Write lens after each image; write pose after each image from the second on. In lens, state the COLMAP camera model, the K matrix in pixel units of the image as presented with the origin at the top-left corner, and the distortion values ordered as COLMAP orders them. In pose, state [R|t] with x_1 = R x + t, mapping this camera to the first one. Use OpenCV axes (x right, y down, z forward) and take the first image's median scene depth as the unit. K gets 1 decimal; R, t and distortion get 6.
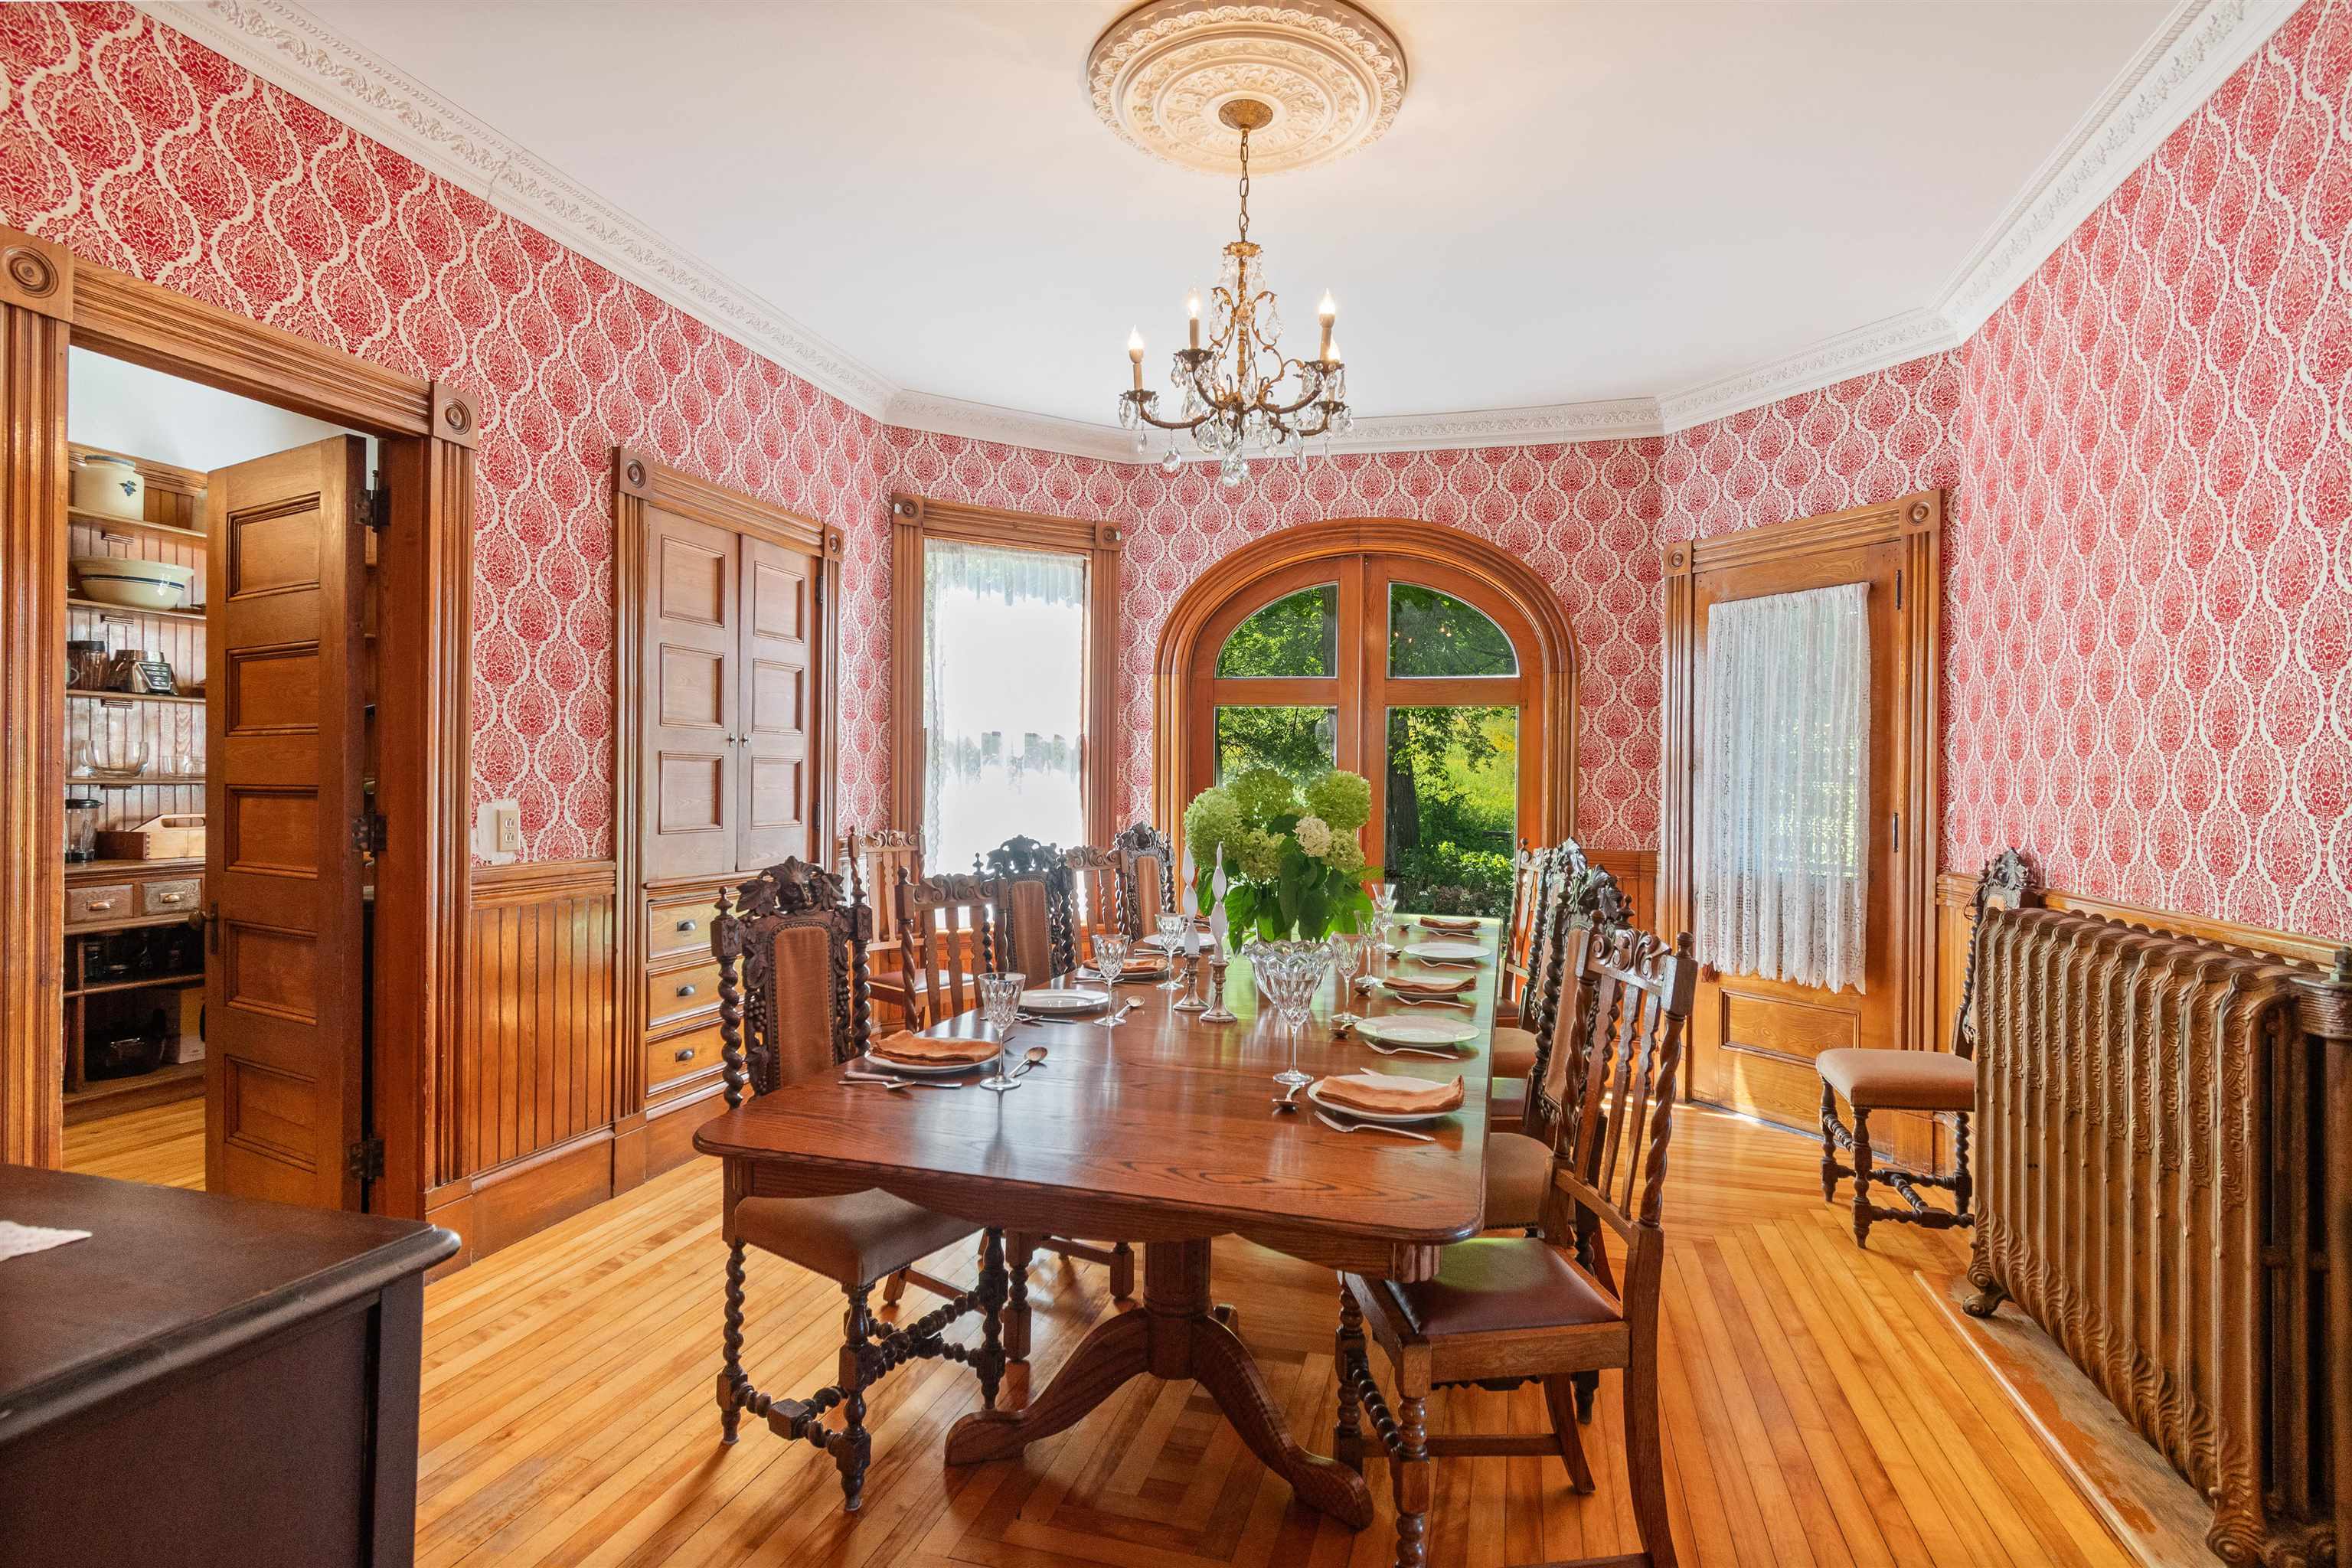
lens RADIAL K [[1180.7, 0, 1192.4], [0, 1180.7, 789.5], [0, 0, 1]] dist [0.004313, -0.002112]
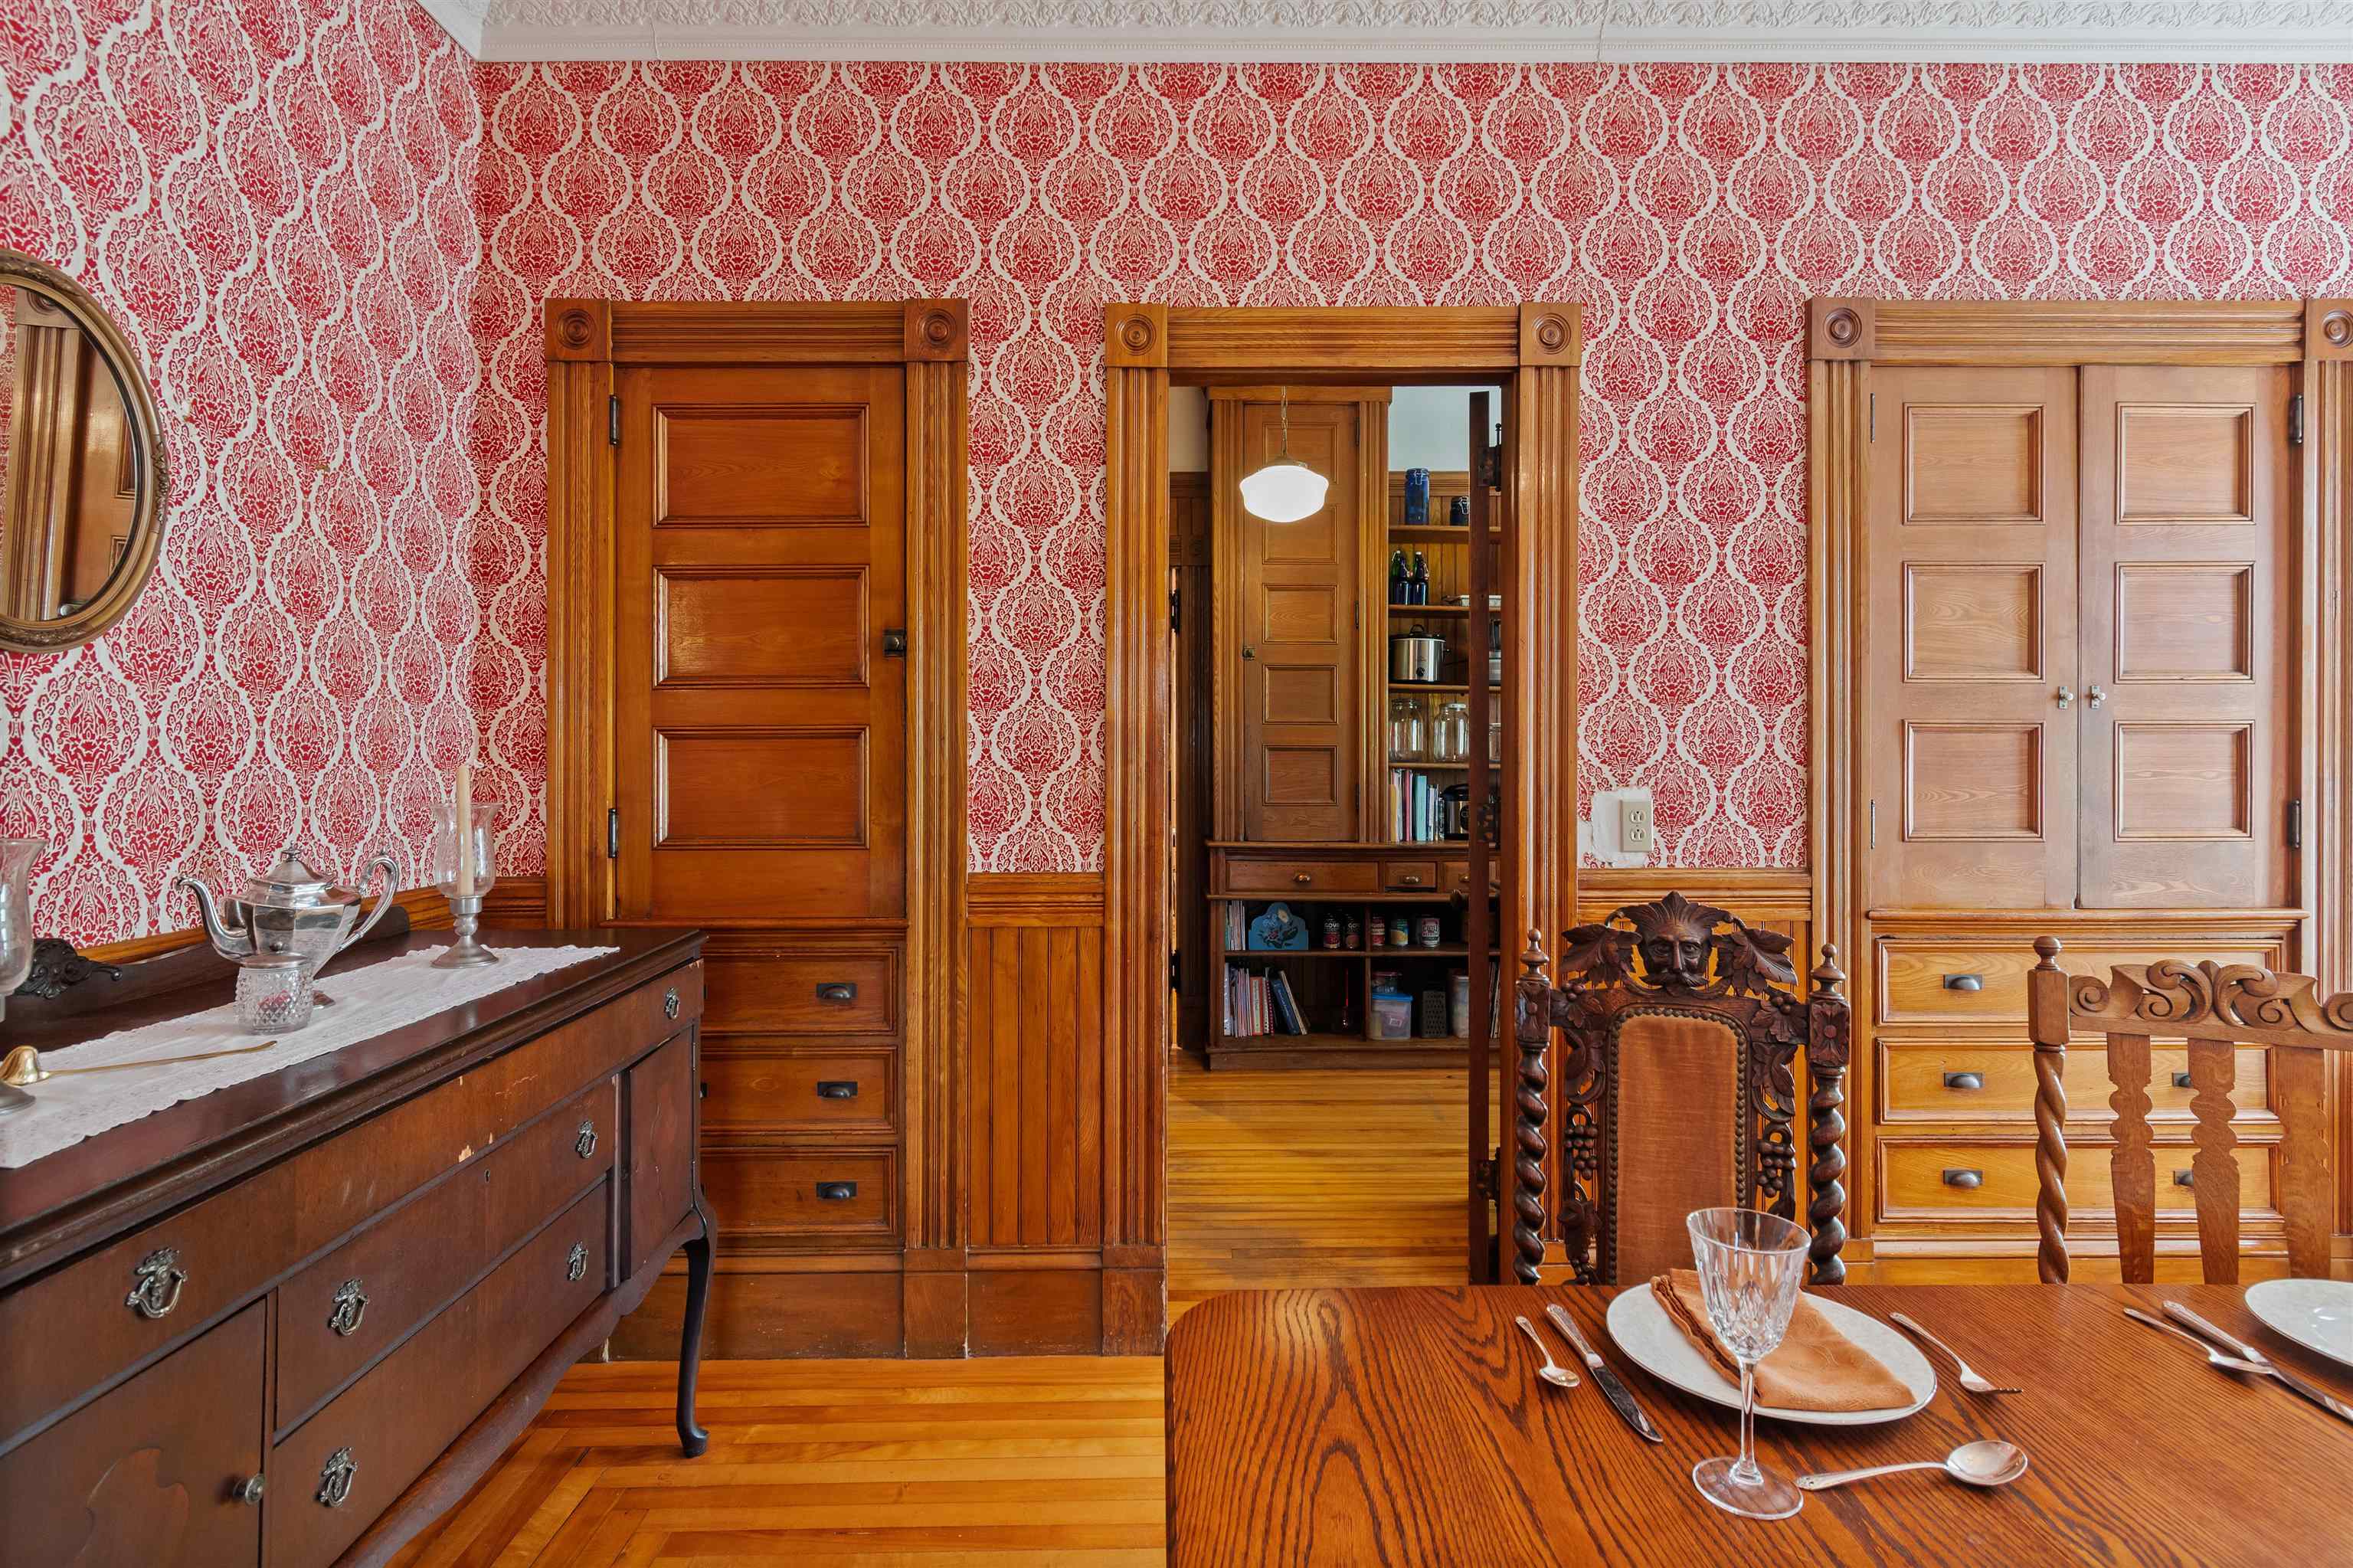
lens RADIAL K [[1228.2, 0, 1178.3], [0, 1228.2, 757.9], [0, 0, 1]] dist [0.003901, -0.001165]
pose [[0.278753, -0.009949, -0.960311, 0.098675], [-0.003173, 0.999931, -0.011281, -0.000849], [0.960358, 0.006192, 0.278702, 0.340647]]
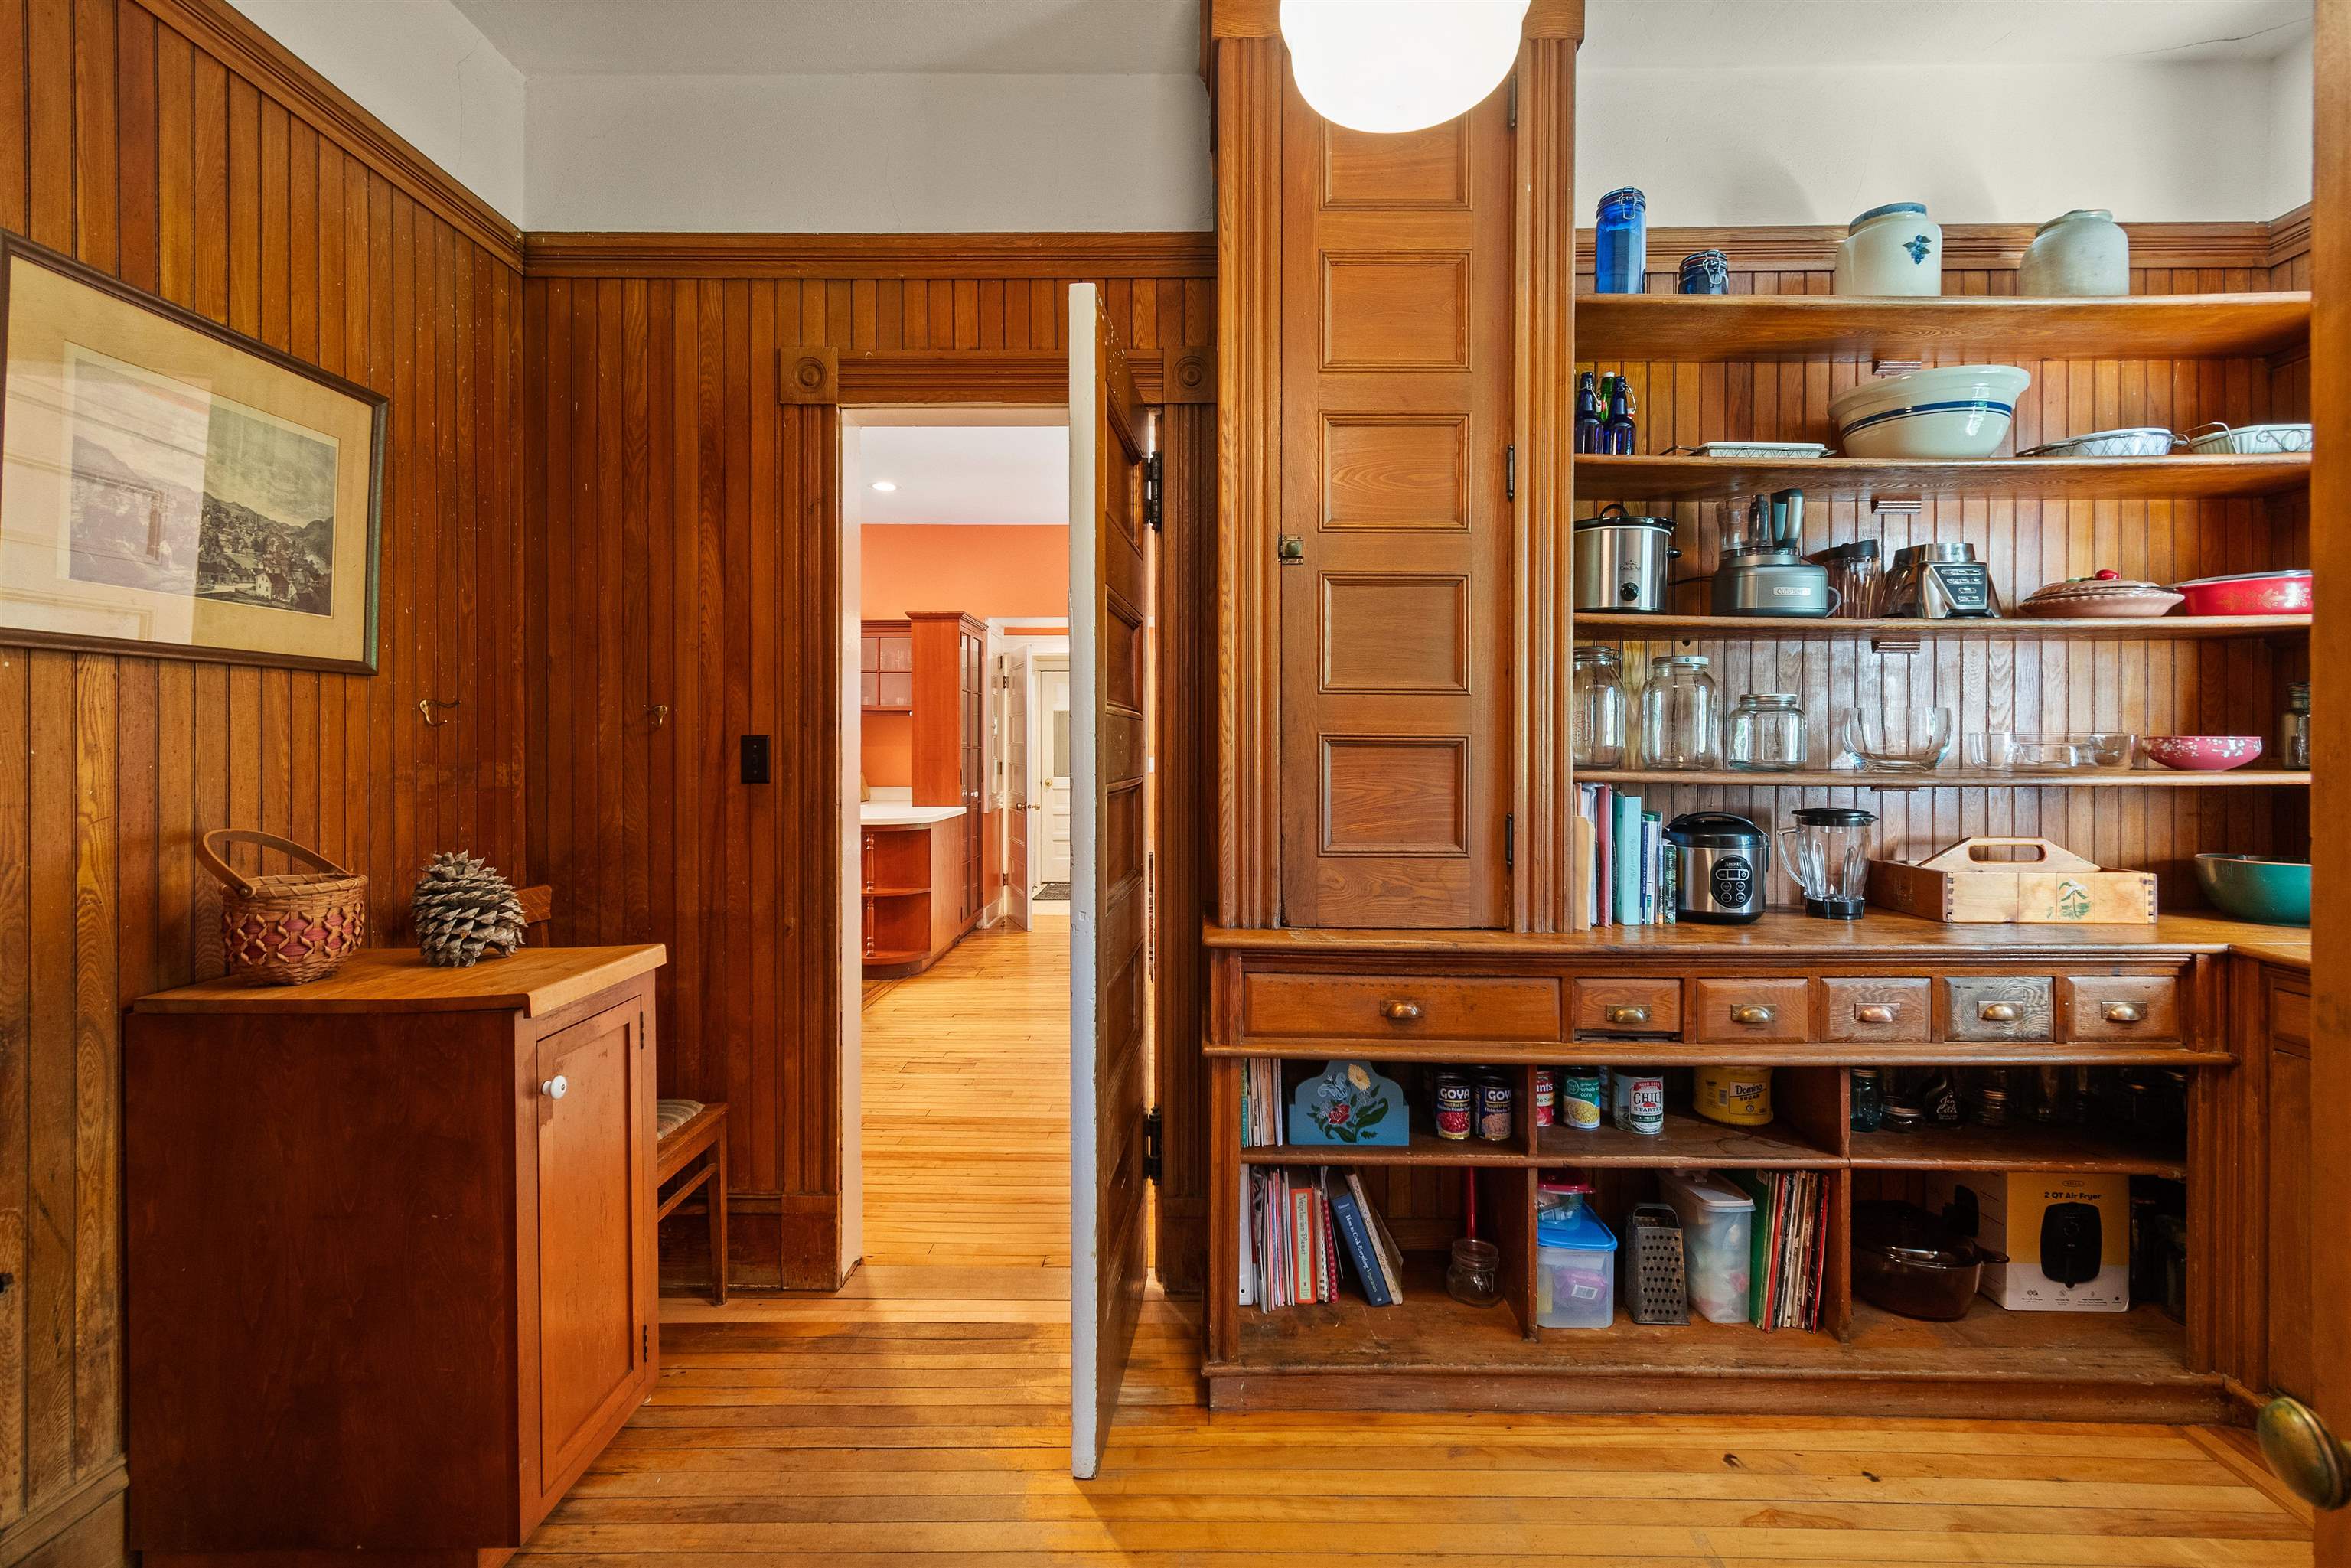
lens RADIAL K [[1041.8, 0, 1190.2], [0, 1041.8, 749.7], [0, 0, 1]] dist [0.004975, -0.001808]
pose [[0.258726, -0.011136, -0.965886, -0.521183], [-0.006051, 0.999895, -0.013149, -0.012493], [0.965932, 0.009247, 0.258632, 0.550775]]
